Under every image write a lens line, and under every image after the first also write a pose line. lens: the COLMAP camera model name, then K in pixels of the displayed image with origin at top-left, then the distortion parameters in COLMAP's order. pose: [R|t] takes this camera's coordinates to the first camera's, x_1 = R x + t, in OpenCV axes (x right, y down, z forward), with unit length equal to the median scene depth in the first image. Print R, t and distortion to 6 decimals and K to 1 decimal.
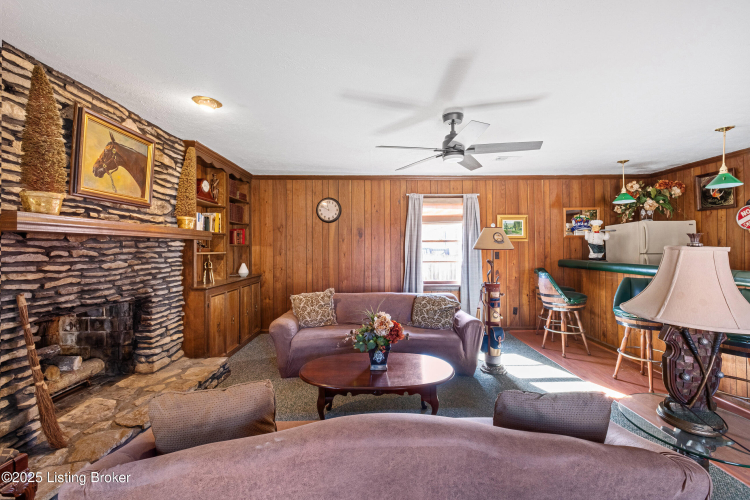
lens RADIAL K [[332.6, 0, 375.0], [0, 332.6, 250.0], [0, 0, 1]] dist [0.014700, 0.000012]
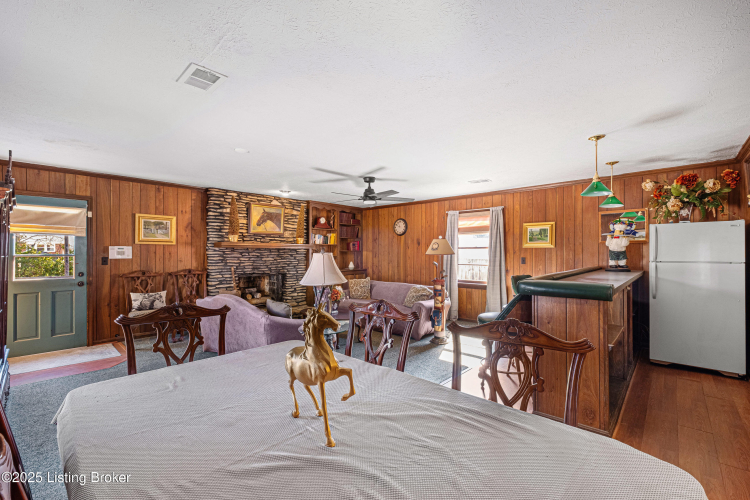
lens RADIAL K [[325.6, 0, 372.1], [0, 325.6, 251.5], [0, 0, 1]] dist [0.023461, -0.000016]
pose [[0.711732, 0.003269, -0.702443, 1.182013], [-0.008882, 0.999951, -0.004347, -0.007516], [0.702395, 0.009333, 0.711726, -0.156981]]
